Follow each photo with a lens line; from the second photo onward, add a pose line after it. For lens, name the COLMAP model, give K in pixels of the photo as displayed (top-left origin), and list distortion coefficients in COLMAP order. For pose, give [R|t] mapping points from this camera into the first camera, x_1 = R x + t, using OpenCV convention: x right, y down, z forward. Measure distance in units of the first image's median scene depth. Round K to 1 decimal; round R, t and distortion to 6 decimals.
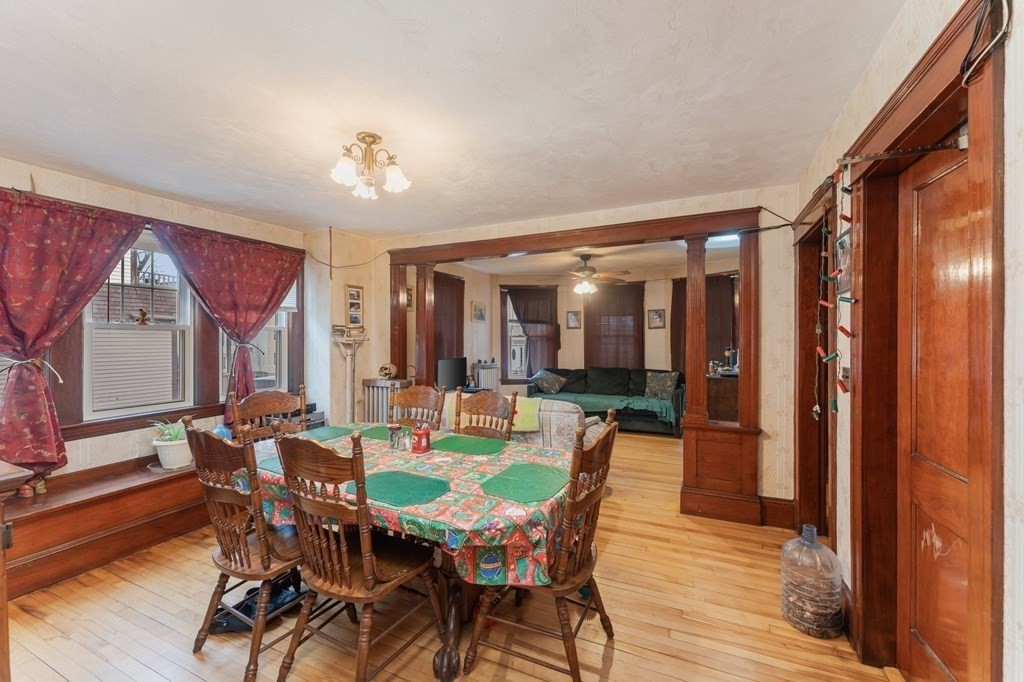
lens RADIAL K [[405.8, 0, 512.0], [0, 405.8, 341.0], [0, 0, 1]] dist [0.000649, 0.000014]
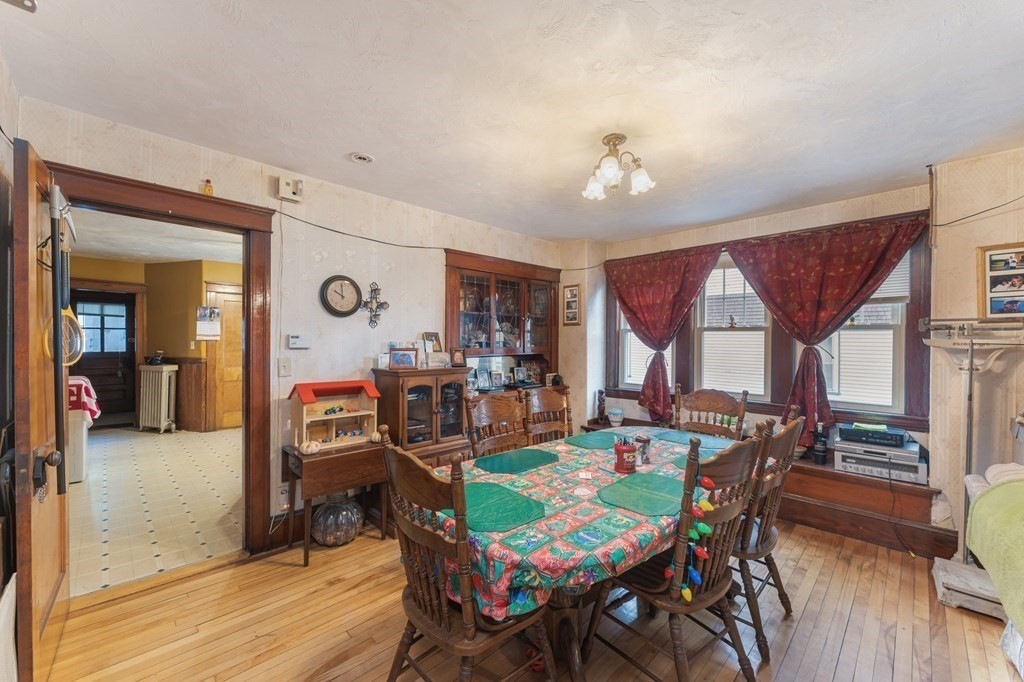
lens RADIAL K [[405.8, 0, 512.0], [0, 405.8, 341.0], [0, 0, 1]] dist [0.000649, 0.000014]
pose [[-0.338175, 0.005387, -0.941068, 0.235073], [-0.016080, 0.999805, 0.011502, -0.001621], [0.940946, 0.019022, -0.338022, 0.382779]]
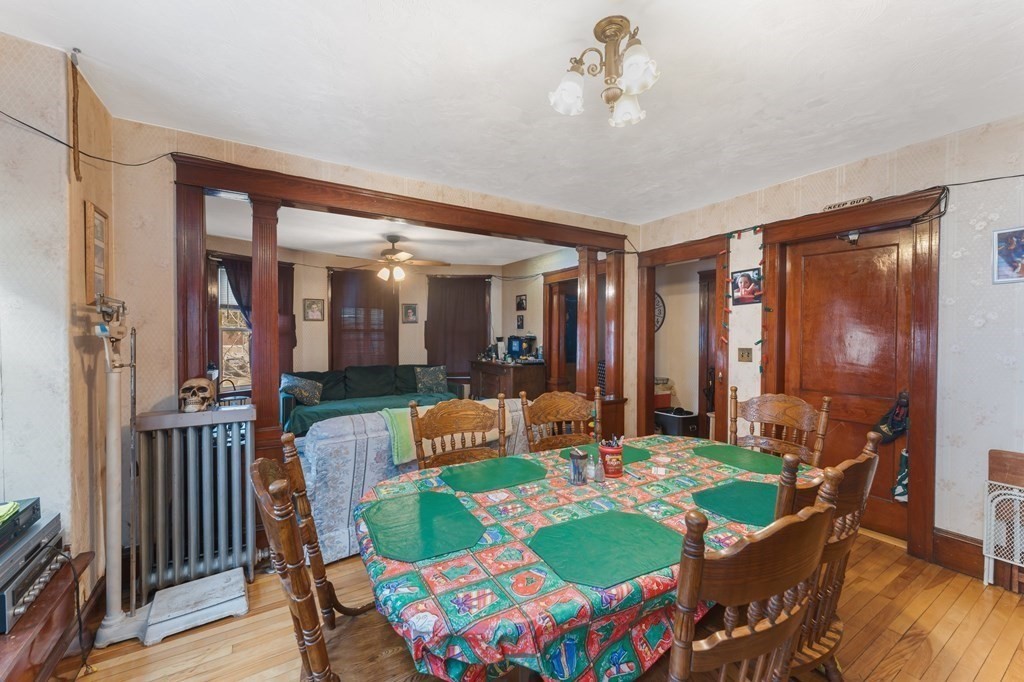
lens RADIAL K [[405.8, 0, 512.0], [0, 405.8, 341.0], [0, 0, 1]] dist [0.000649, 0.000014]
pose [[0.545481, -0.012572, 0.838029, -0.349477], [0.006638, 0.999921, 0.010680, 0.003341], [-0.838097, -0.000263, 0.545521, 0.266522]]
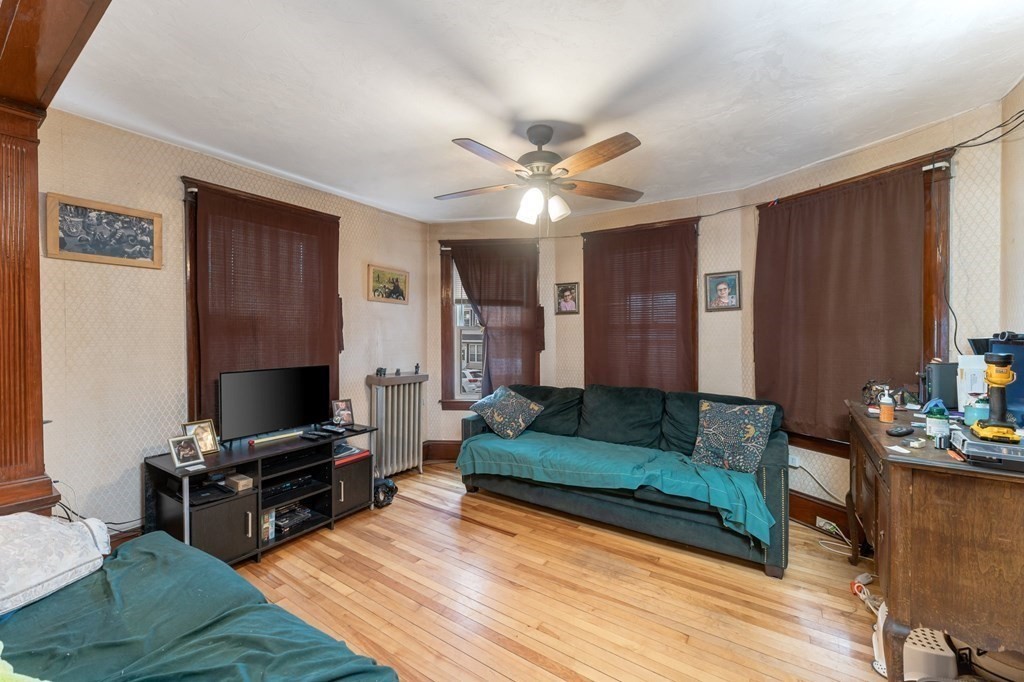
lens RADIAL K [[405.8, 0, 512.0], [0, 405.8, 341.0], [0, 0, 1]] dist [0.000649, 0.000014]
pose [[0.988188, 0.004934, -0.153165, 0.184703], [-0.004891, 0.999988, 0.000660, 0.006998], [0.153167, 0.000097, 0.988200, 0.490760]]
